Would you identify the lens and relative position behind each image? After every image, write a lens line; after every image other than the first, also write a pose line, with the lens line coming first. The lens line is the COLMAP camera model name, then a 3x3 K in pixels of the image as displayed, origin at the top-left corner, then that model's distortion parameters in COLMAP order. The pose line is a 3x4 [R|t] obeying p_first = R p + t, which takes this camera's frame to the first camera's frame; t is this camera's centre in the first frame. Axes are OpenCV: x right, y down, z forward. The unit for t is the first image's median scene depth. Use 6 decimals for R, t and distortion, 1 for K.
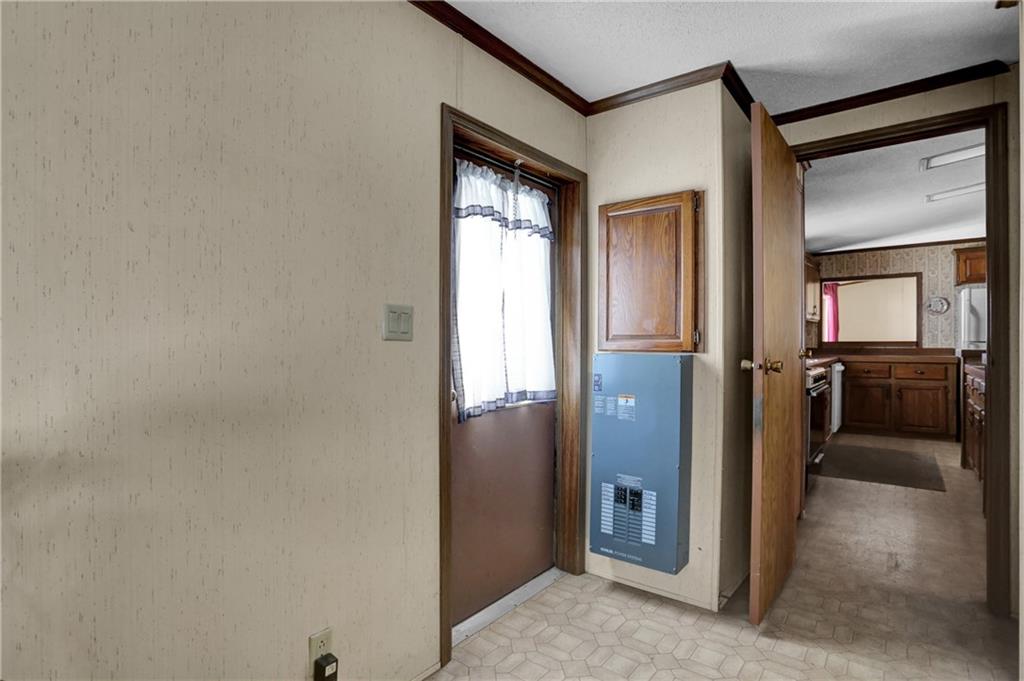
lens RADIAL K [[507.1, 0, 507.4], [0, 507.1, 335.9], [0, 0, 1]] dist [-0.073147, 0.032758]
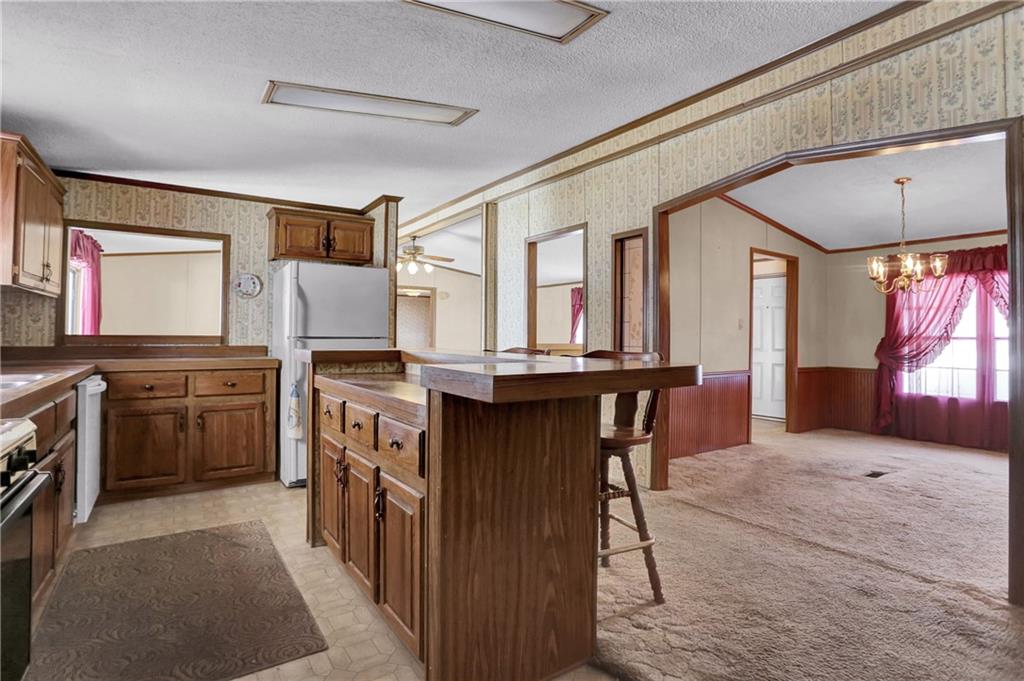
lens RADIAL K [[507.1, 0, 507.4], [0, 507.1, 335.9], [0, 0, 1]] dist [-0.073147, 0.032758]
pose [[0.282663, 0.008383, 0.959183, 0.302142], [-0.023256, 0.999728, -0.001884, 0.003364], [-0.958937, -0.021774, 0.282781, 0.442485]]
